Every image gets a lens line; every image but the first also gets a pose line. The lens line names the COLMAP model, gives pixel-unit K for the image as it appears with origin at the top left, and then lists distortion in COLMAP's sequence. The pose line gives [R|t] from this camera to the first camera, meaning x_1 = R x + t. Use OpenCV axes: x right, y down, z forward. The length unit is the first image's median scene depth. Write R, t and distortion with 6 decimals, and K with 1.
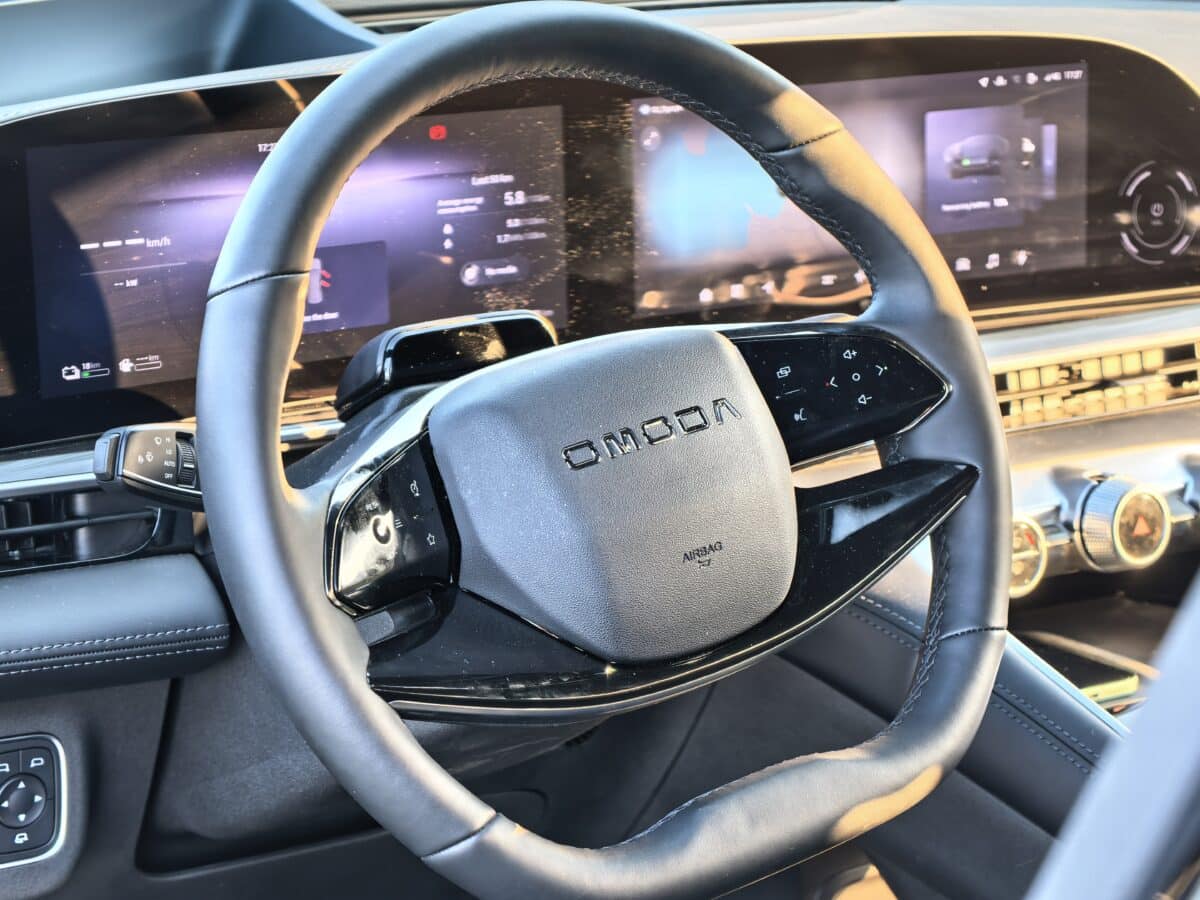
lens RADIAL K [[3019.8, 0, 600.0], [0, 3019.8, 450.0], [0, 0, 1]] dist [0.356034, 0.687773]
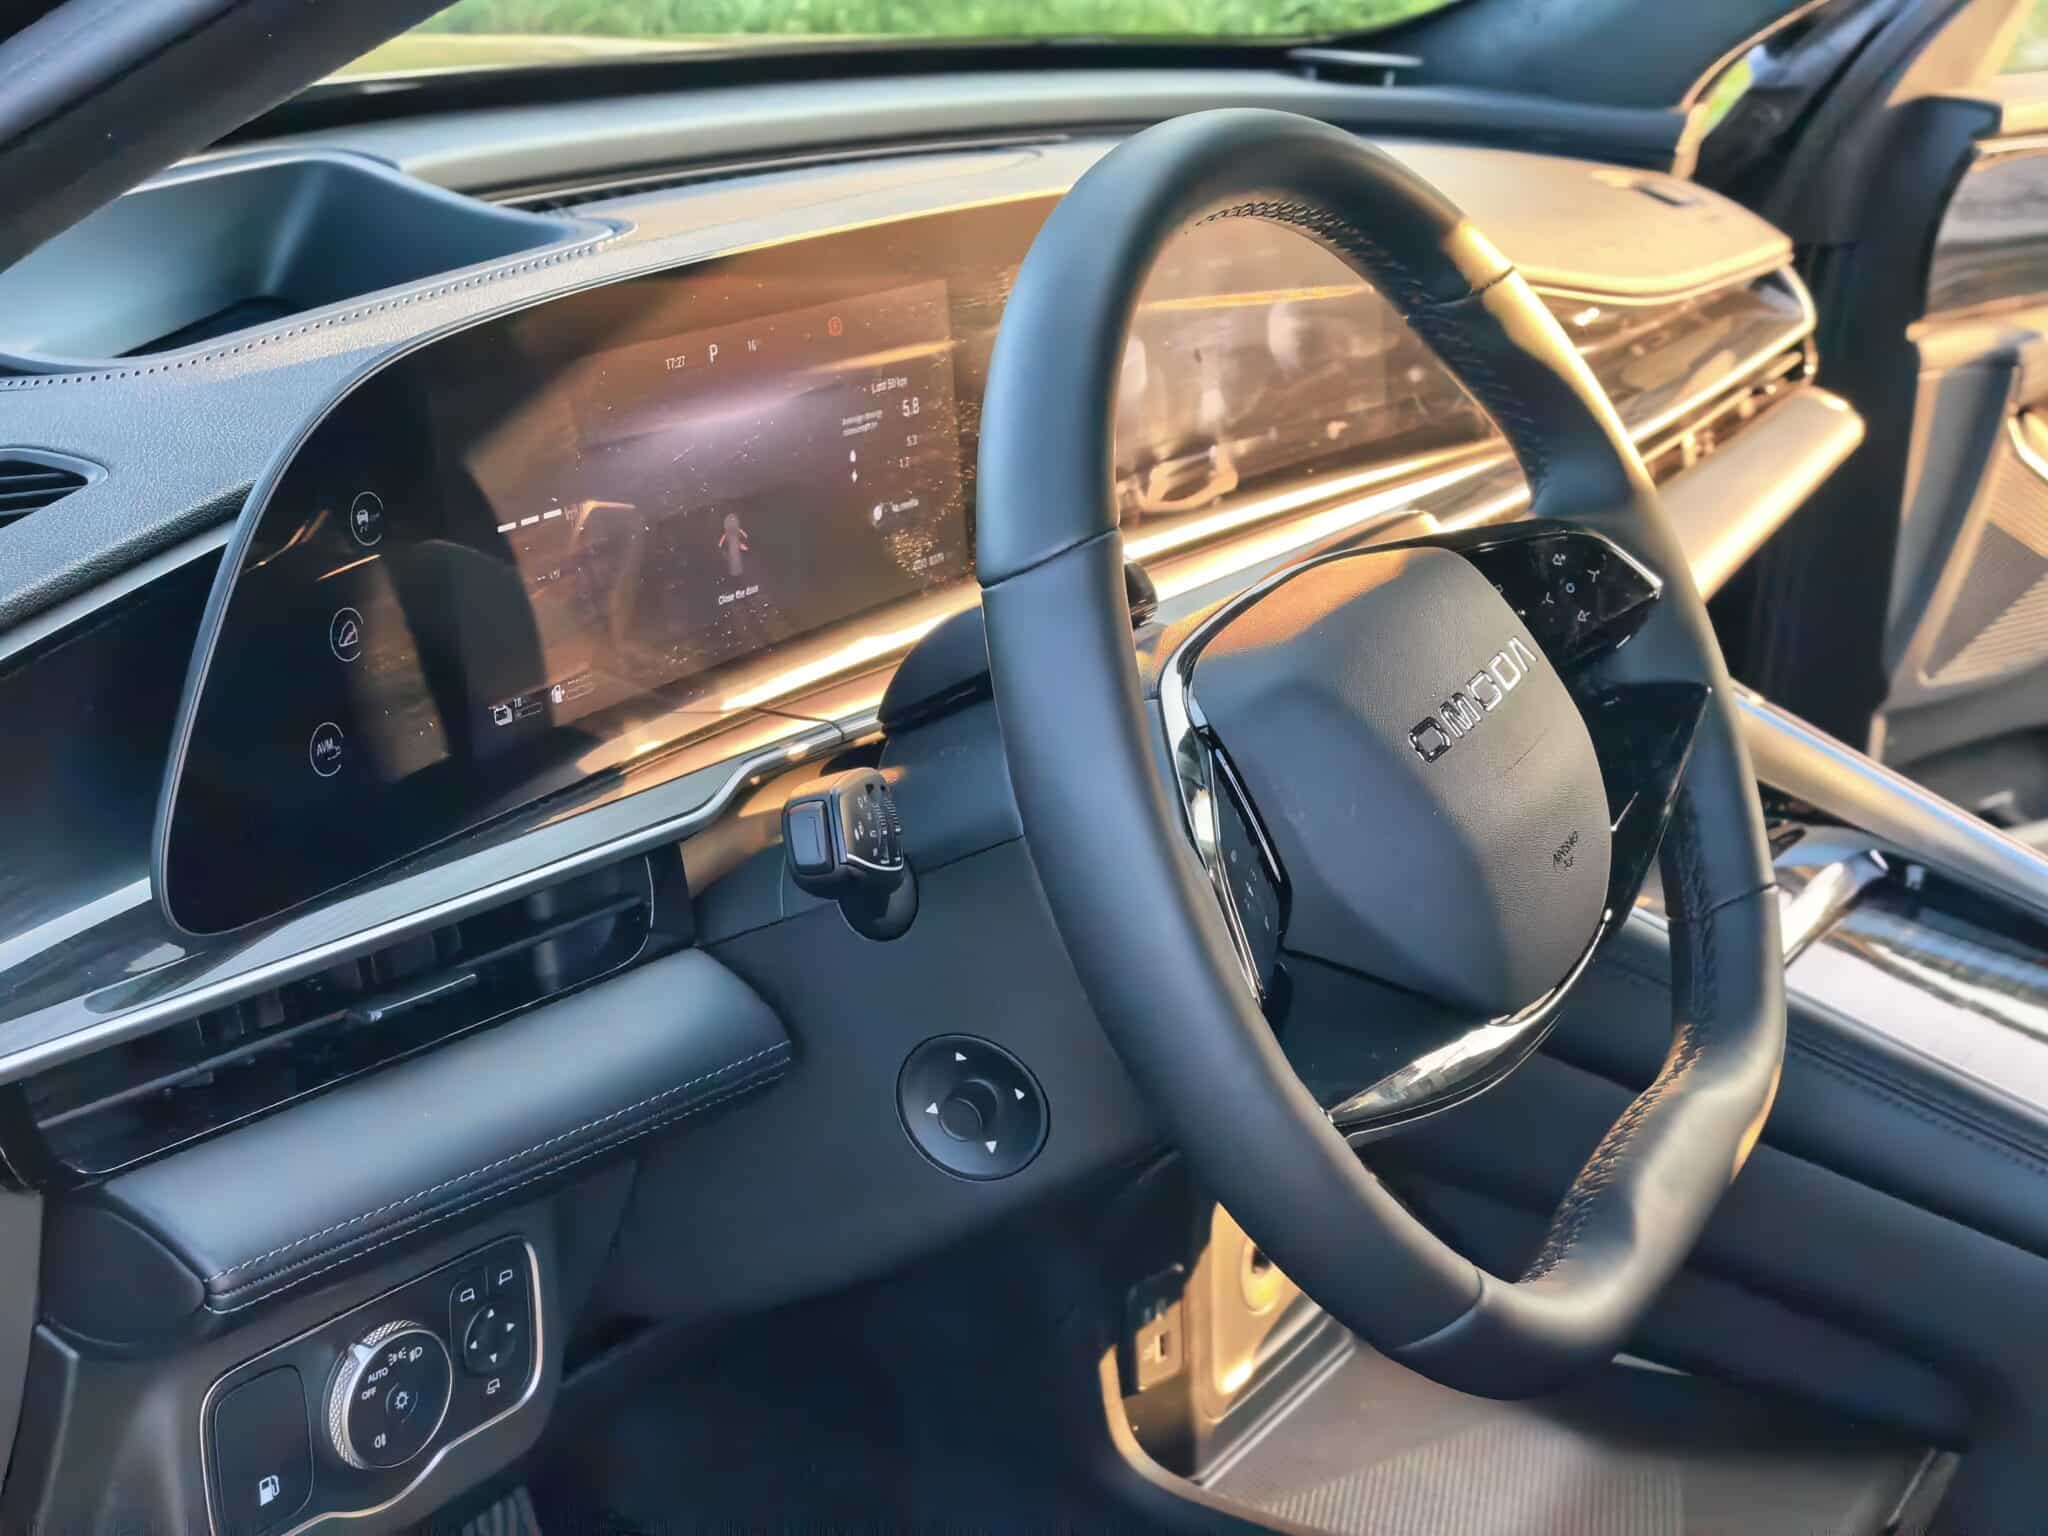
lens RADIAL K [[2850.7, 0, 1024.0], [0, 2850.7, 768.0], [0, 0, 1]] dist [0.287321, -1.453712]
pose [[0.928564, -0.135260, 0.345650, -0.271617], [0.119778, 0.990613, 0.065871, -0.039393], [-0.351315, -0.019764, 0.936049, 0.334915]]
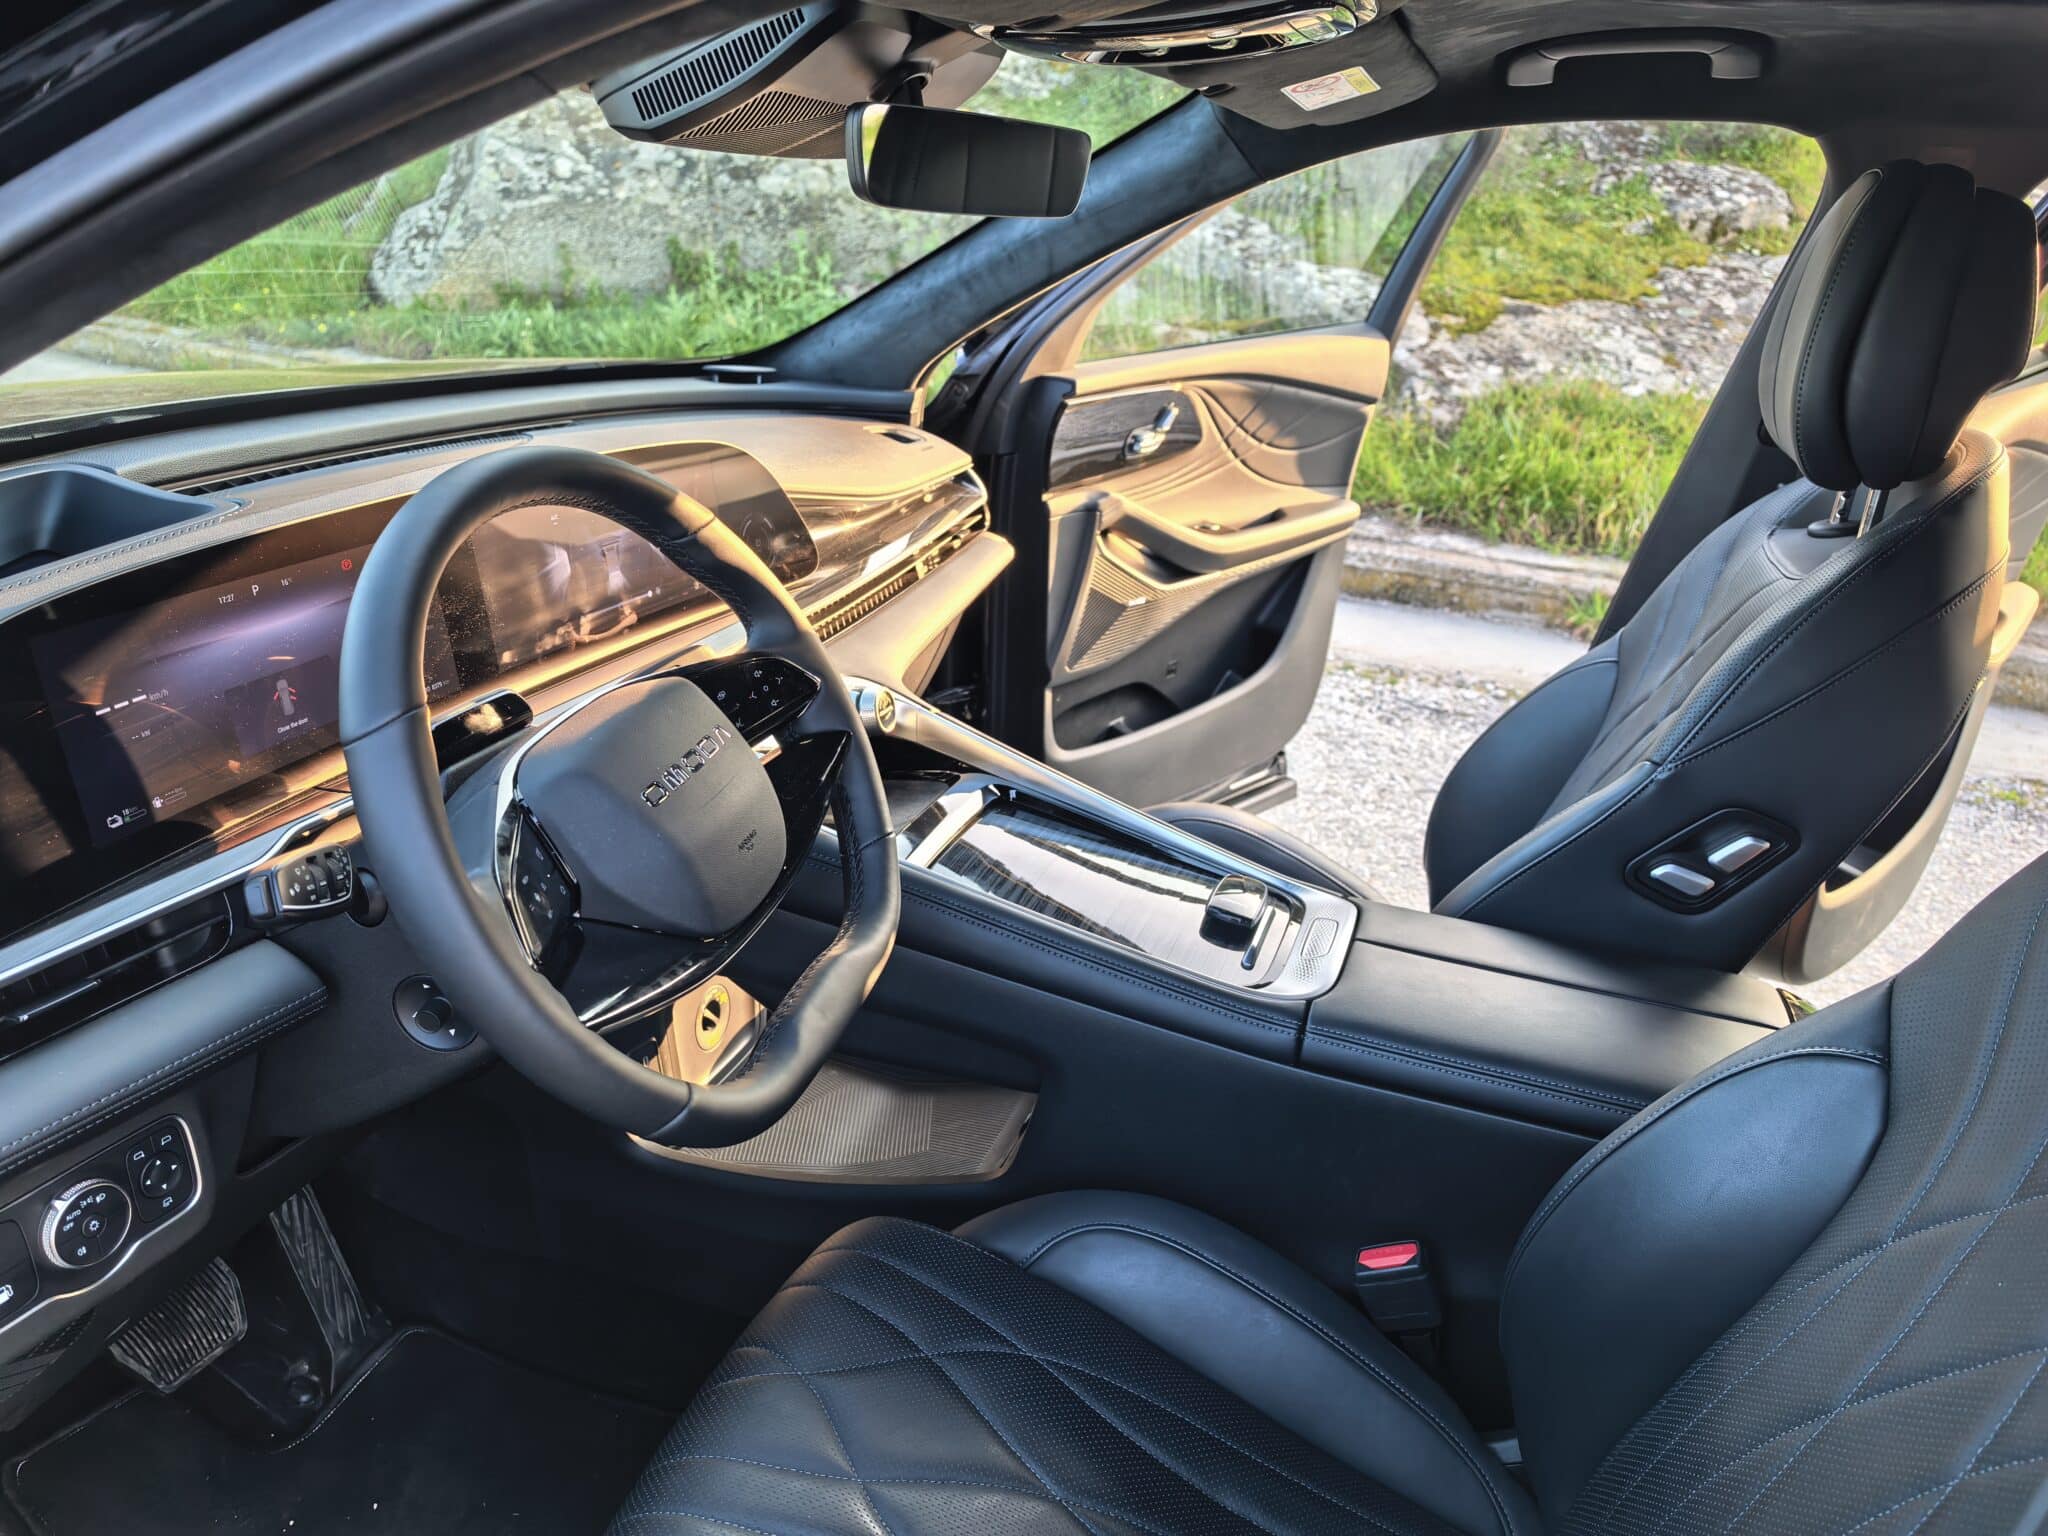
lens RADIAL K [[1453.0, 0, 1030.3], [0, 1453.0, 776.8], [0, 0, 1]] dist [0.000499, -0.000559]
pose [[0.816959, -0.234967, 0.526658, -0.165279], [0.181887, 0.971605, 0.151333, -0.058277], [-0.547261, -0.027840, 0.836499, 0.328090]]
